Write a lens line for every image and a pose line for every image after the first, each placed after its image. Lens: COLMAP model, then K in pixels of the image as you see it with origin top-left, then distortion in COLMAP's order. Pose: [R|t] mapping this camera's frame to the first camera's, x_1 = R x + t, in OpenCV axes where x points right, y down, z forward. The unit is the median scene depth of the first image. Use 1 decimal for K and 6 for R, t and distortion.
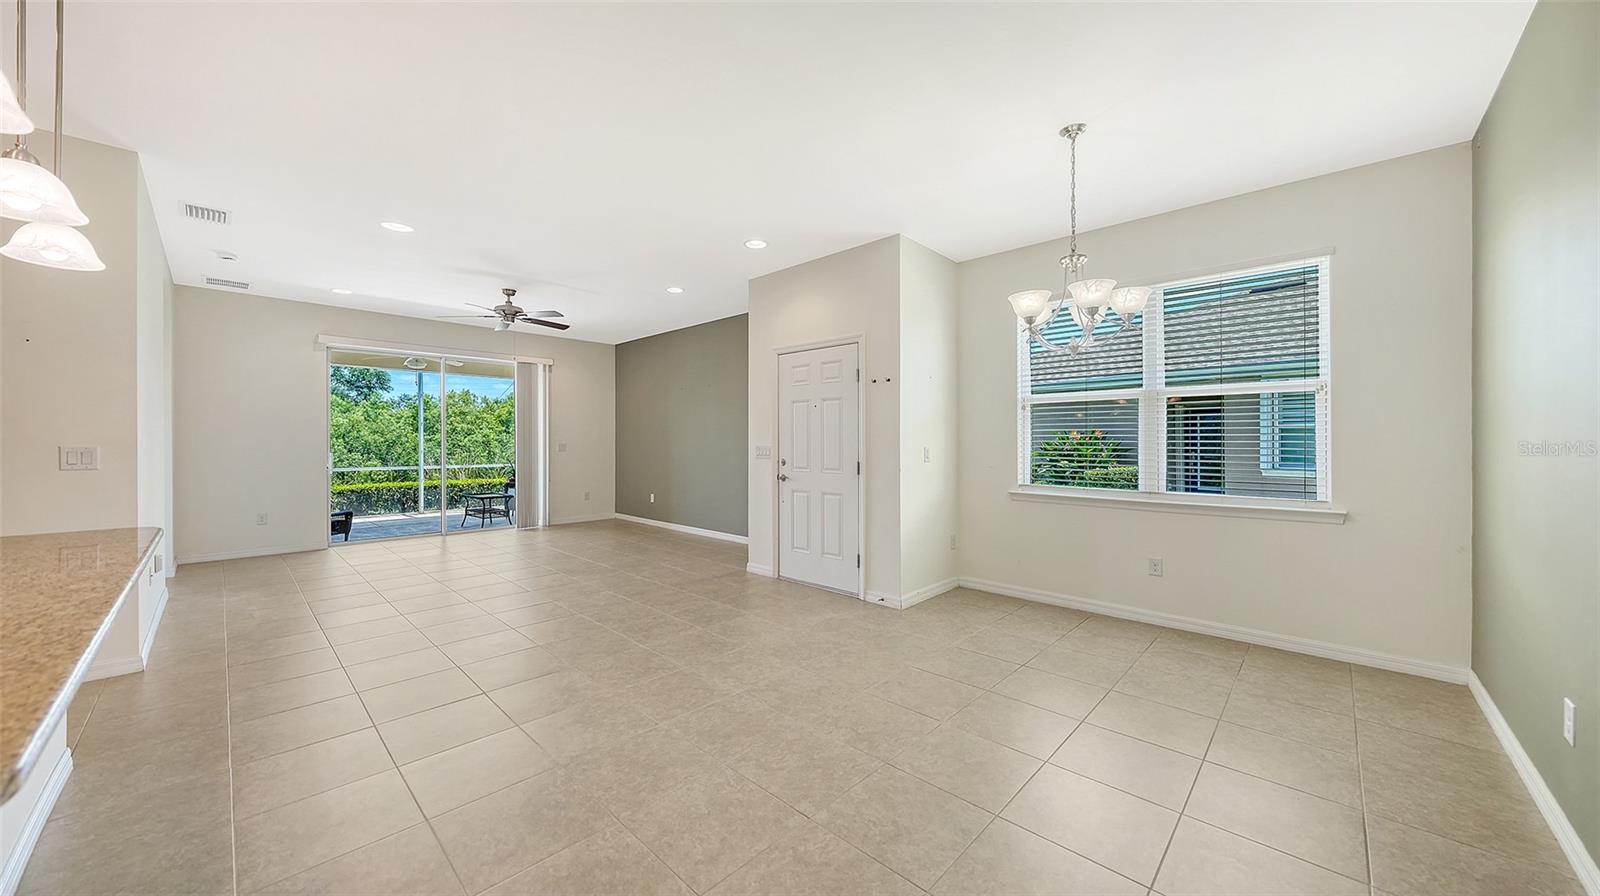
lens RADIAL K [[554.7, 0, 790.0], [0, 554.7, 444.7], [0, 0, 1]] dist [-0.001381, -0.000126]
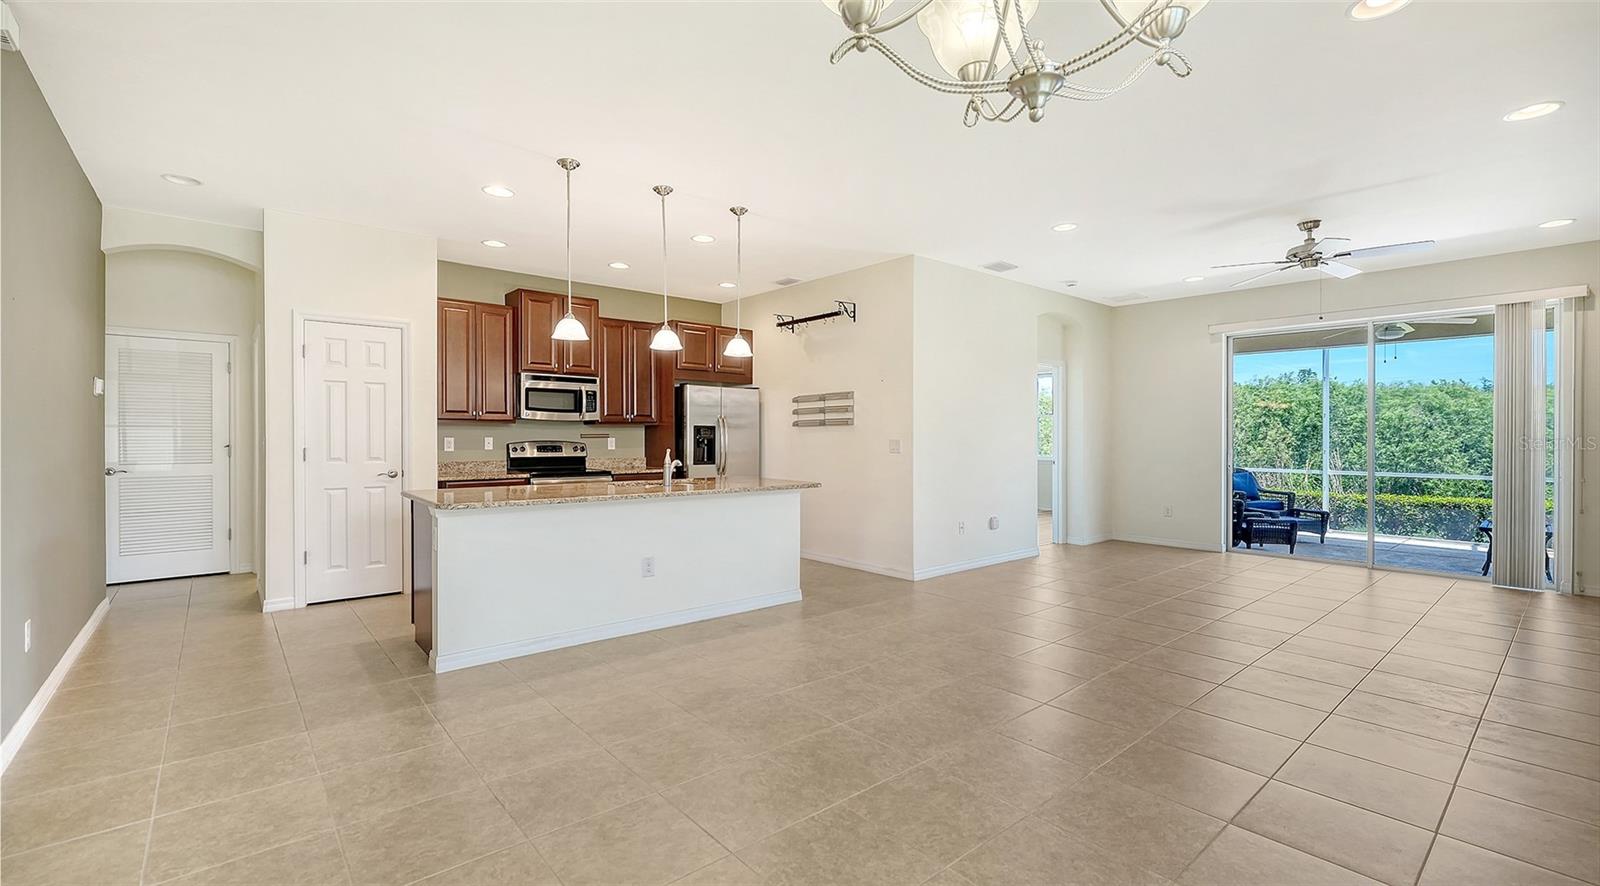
lens RADIAL K [[673.8, 0, 795.9], [0, 673.8, 438.9], [0, 0, 1]] dist [-0.002080, -0.000313]
pose [[-0.087426, 0.001166, -0.996170, 0.457071], [-0.009450, 0.999953, 0.002000, 0.000320], [0.996126, 0.009588, -0.087410, 0.487931]]
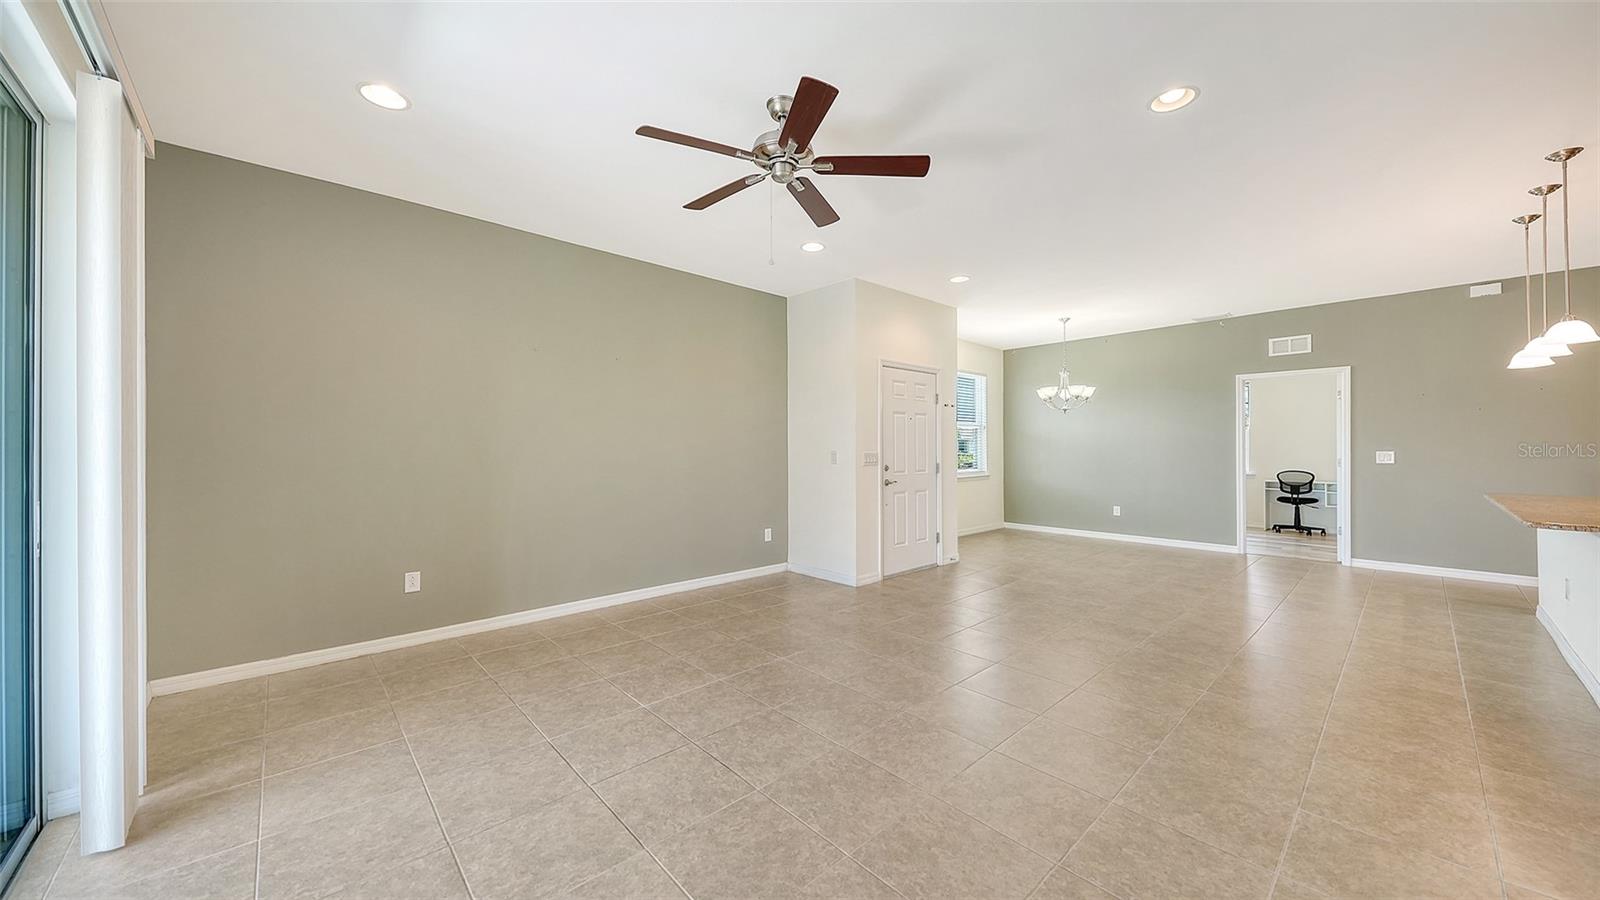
lens RADIAL K [[559.0, 0, 787.5], [0, 559.0, 447.6], [0, 0, 1]] dist [0.016619, -0.000030]
pose [[0.063457, -0.004878, 0.997973, -1.075461], [0.006857, 0.999967, 0.004452, -0.013808], [-0.997961, 0.006561, 0.063488, 1.098277]]
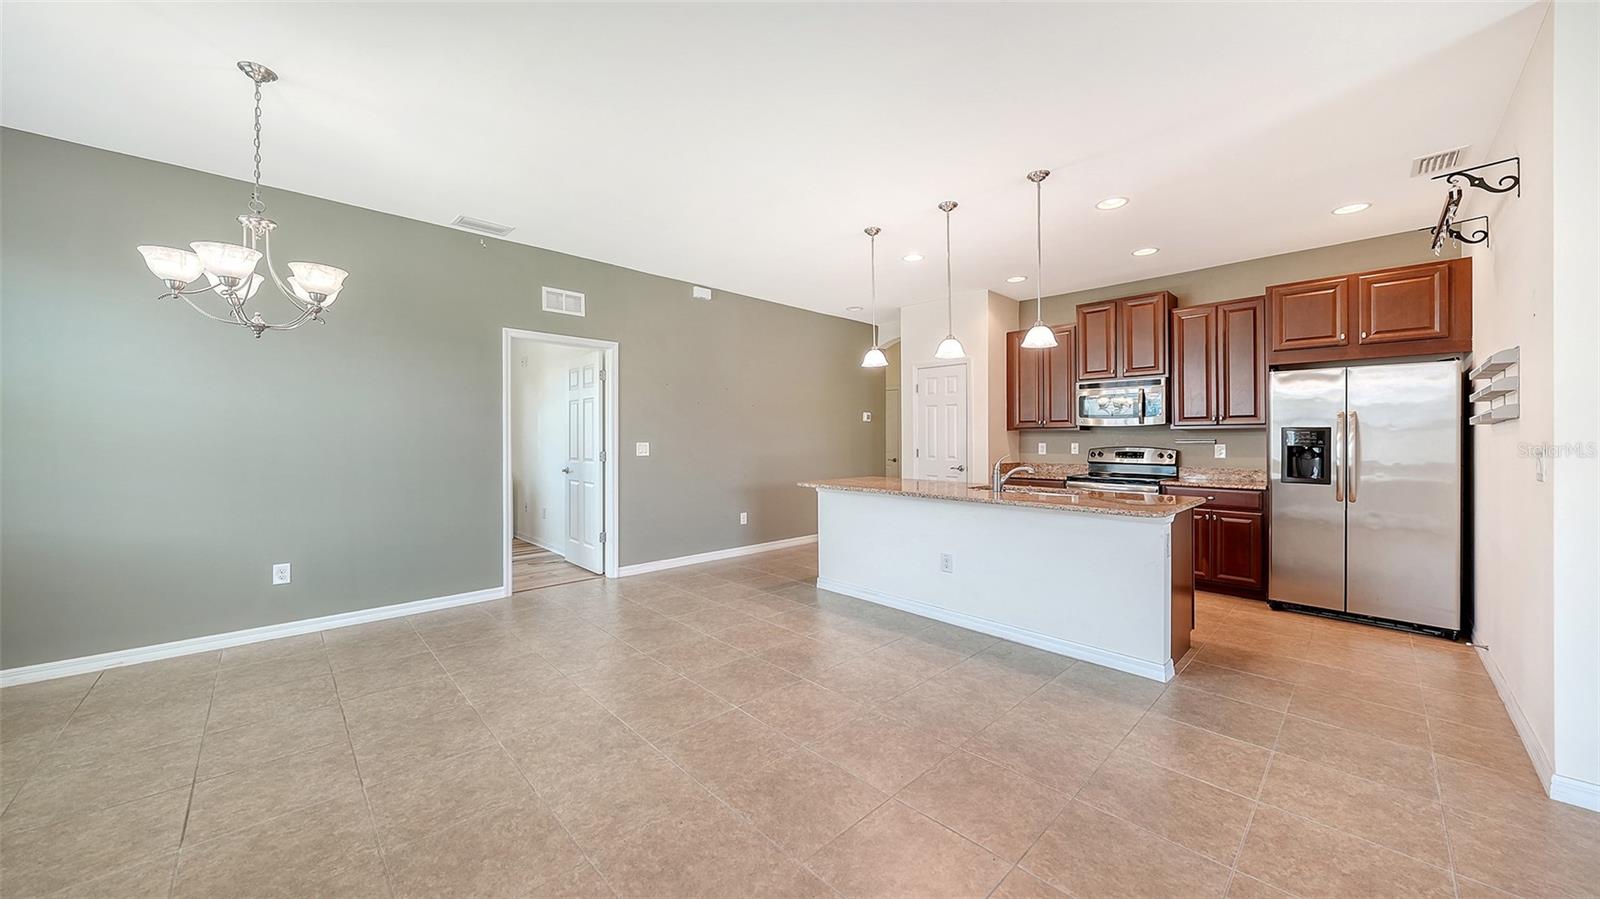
lens RADIAL K [[557.7, 0, 797.2], [0, 557.7, 437.6], [0, 0, 1]] dist [-0.001019, -0.000189]
pose [[-0.999425, -0.005591, 0.033444, -0.182350], [-0.005489, 0.999980, 0.003157, -0.006192], [-0.033461, 0.002972, -0.999436, 0.982857]]
